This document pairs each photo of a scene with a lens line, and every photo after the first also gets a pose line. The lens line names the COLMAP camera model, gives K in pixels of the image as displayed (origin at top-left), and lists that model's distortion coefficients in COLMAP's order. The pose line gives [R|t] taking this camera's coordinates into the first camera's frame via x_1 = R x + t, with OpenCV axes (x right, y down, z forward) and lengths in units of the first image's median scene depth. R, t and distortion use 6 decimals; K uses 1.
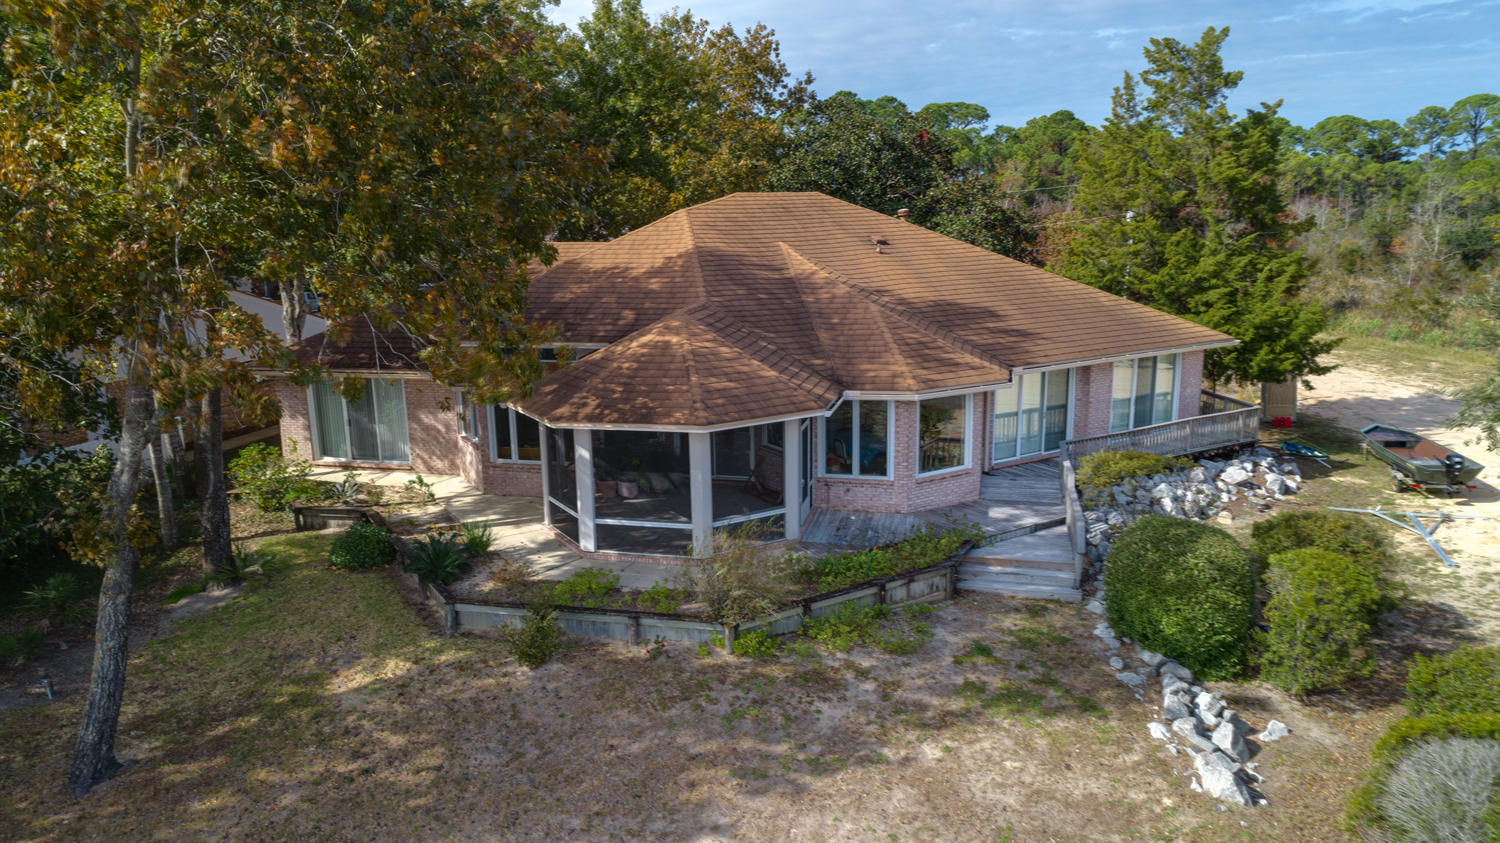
lens RADIAL K [[1003.1, 0, 745.9], [0, 1003.1, 422.8], [0, 0, 1]] dist [-0.017023, 0.009269]
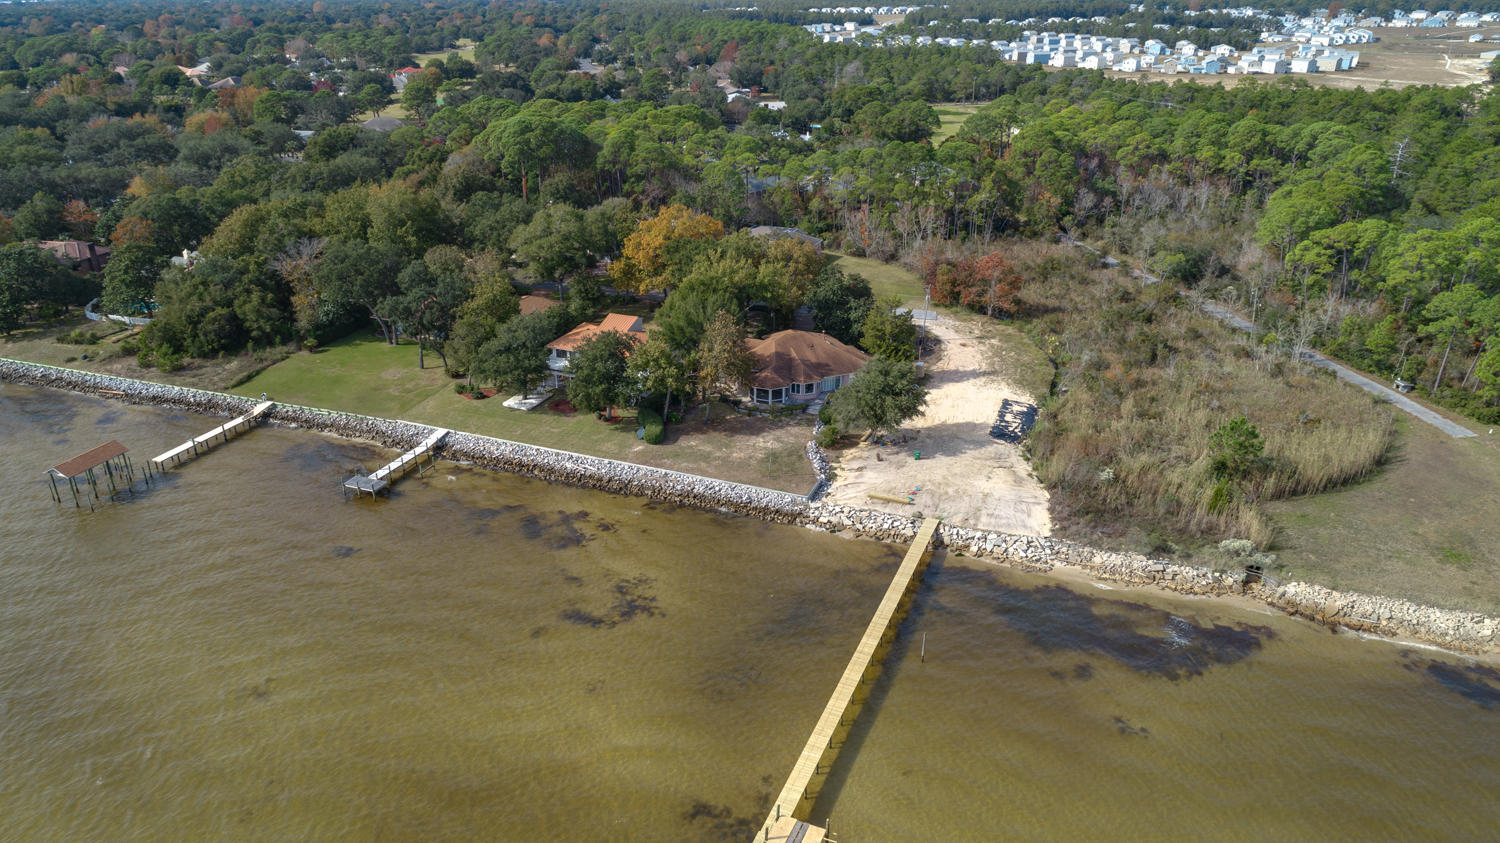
lens RADIAL K [[1009.7, 0, 748.7], [0, 1009.7, 414.2], [0, 0, 1]] dist [-0.015441, 0.006205]
pose [[0.986658, 0.077527, -0.143163, 0.705362], [-0.047394, 0.978030, 0.203004, -1.056927], [0.155756, -0.193511, 0.968656, -5.070675]]
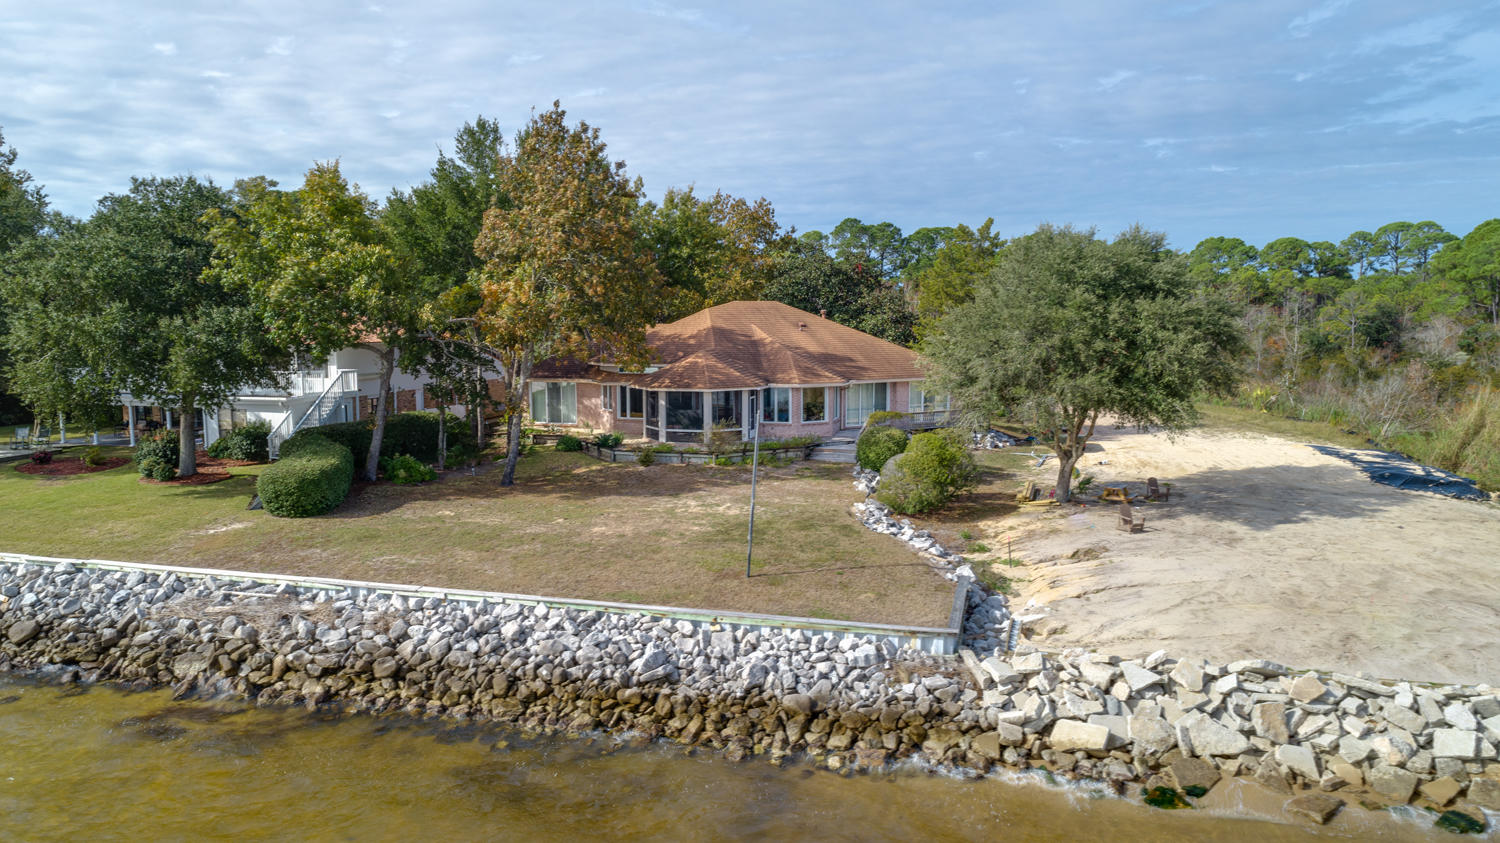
lens RADIAL K [[1003.1, 0, 746.7], [0, 1003.1, 425.3], [0, 0, 1]] dist [-0.017023, 0.009269]
pose [[0.998960, 0.018357, -0.041732, 0.128500], [-0.022247, 0.995253, -0.094746, 0.261277], [0.039795, 0.095576, 0.994626, -1.222891]]
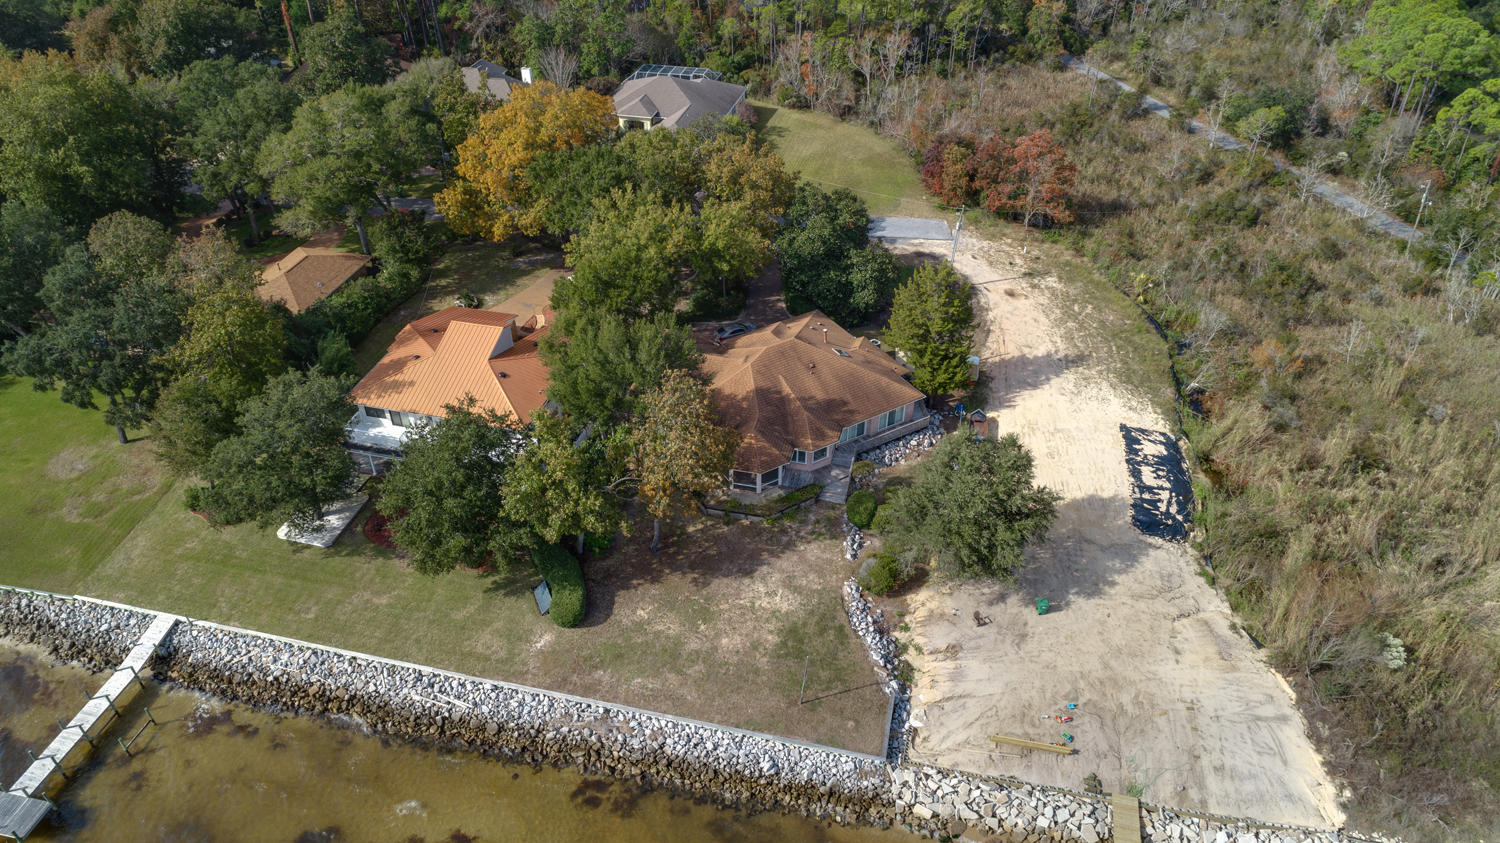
lens RADIAL K [[1003.1, 0, 746.7], [0, 1003.1, 422.0], [0, 0, 1]] dist [-0.017023, 0.009269]
pose [[0.999869, 0.015749, 0.003639, -0.093696], [-0.015779, 0.902131, 0.431174, -1.609374], [0.003508, -0.431175, 0.902261, -2.224443]]
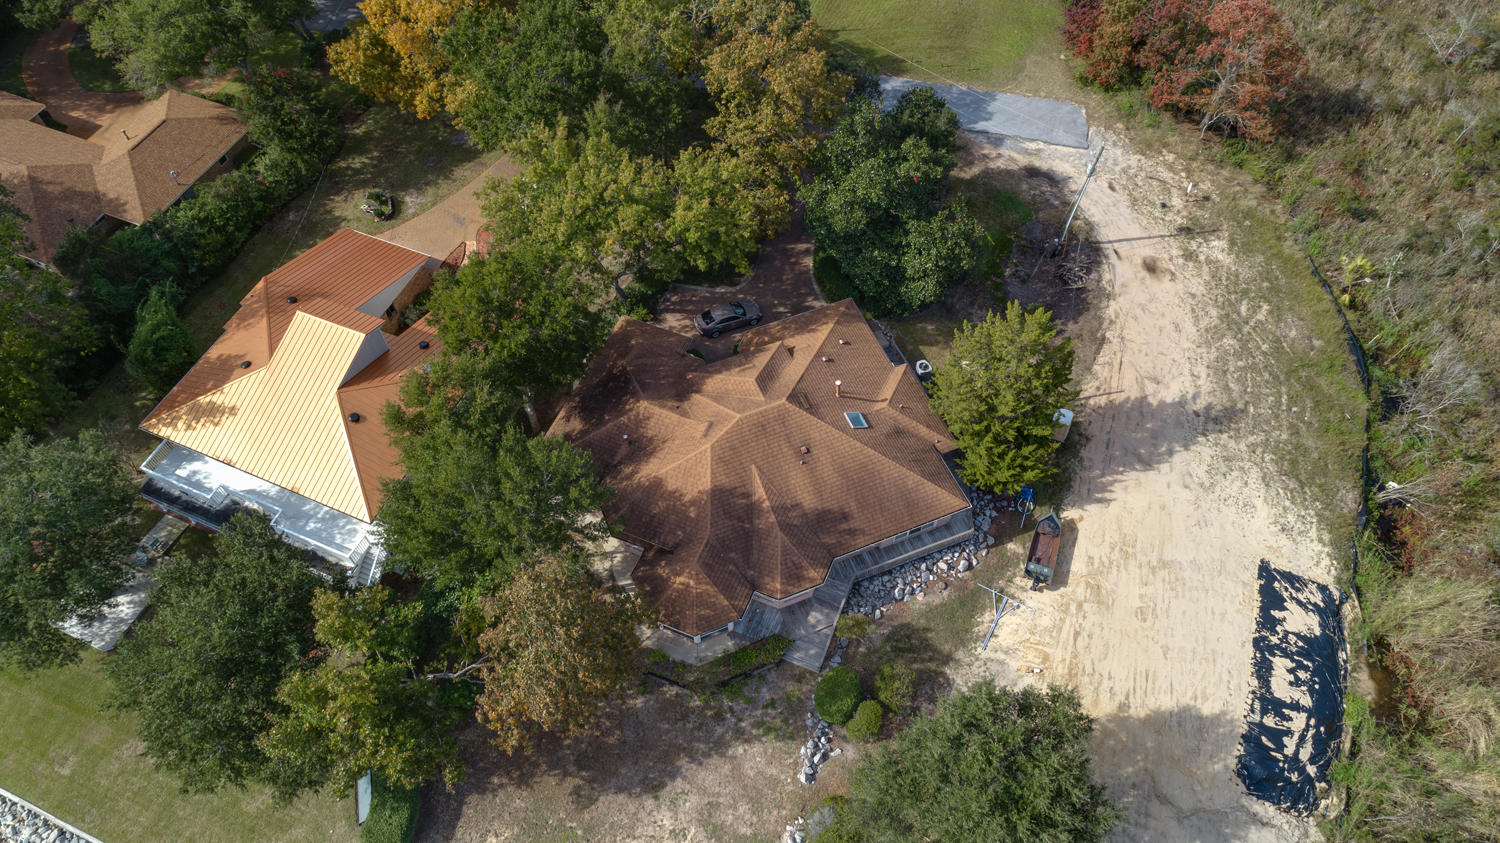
lens RADIAL K [[1003.1, 0, 747.5], [0, 1003.1, 418.1], [0, 0, 1]] dist [-0.017023, 0.009269]
pose [[0.986769, 0.141281, -0.079543, 0.200966], [-0.045828, 0.713639, 0.699013, -1.976868], [0.155522, -0.686119, 0.710671, -0.528807]]
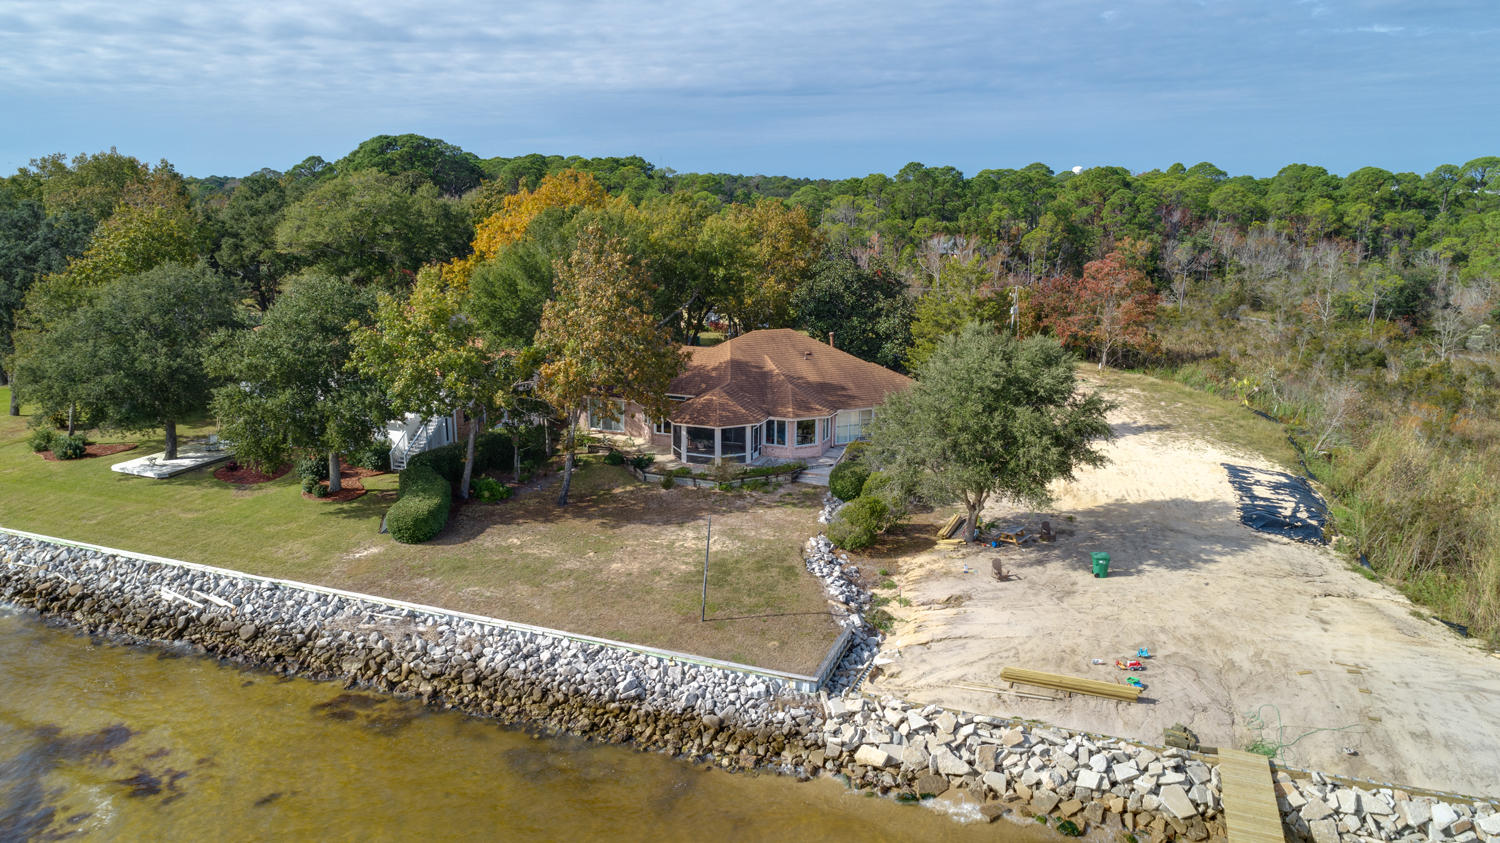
lens RADIAL K [[1003.1, 0, 747.6], [0, 1003.1, 422.8], [0, 0, 1]] dist [-0.017023, 0.009269]
pose [[0.989693, 0.052515, -0.133226, 0.386115], [-0.049078, 0.998375, 0.028955, -0.086262], [0.134530, -0.022118, 0.990663, -1.788325]]
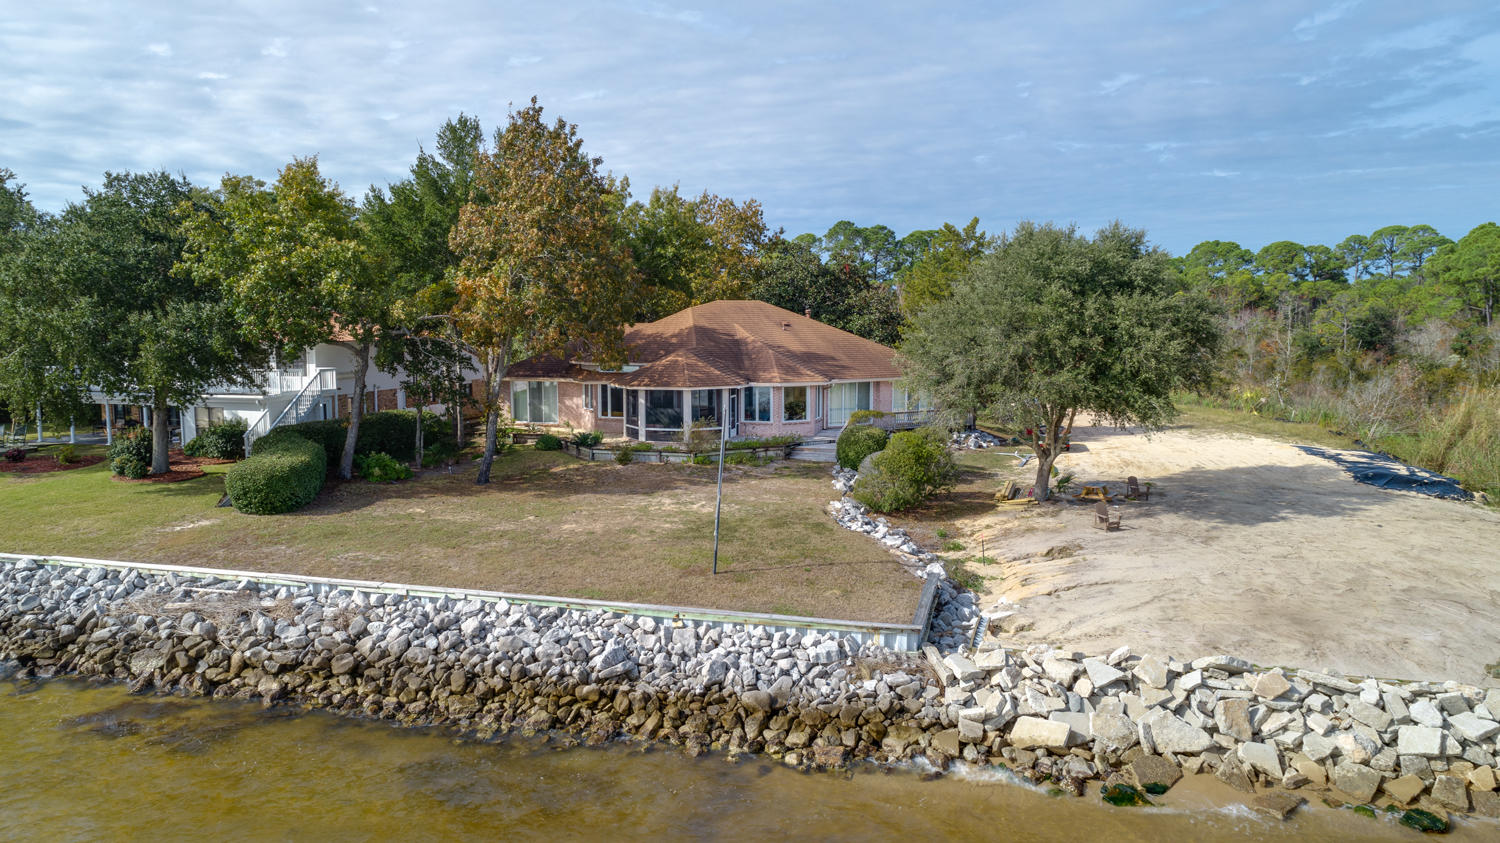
lens RADIAL K [[1003.1, 0, 746.9], [0, 1003.1, 428.8], [0, 0, 1]] dist [-0.017023, 0.009269]
pose [[0.998979, 0.019692, -0.040668, 0.166594], [-0.023516, 0.995125, -0.095779, 0.270322], [0.038584, 0.096637, 0.994572, -1.206484]]
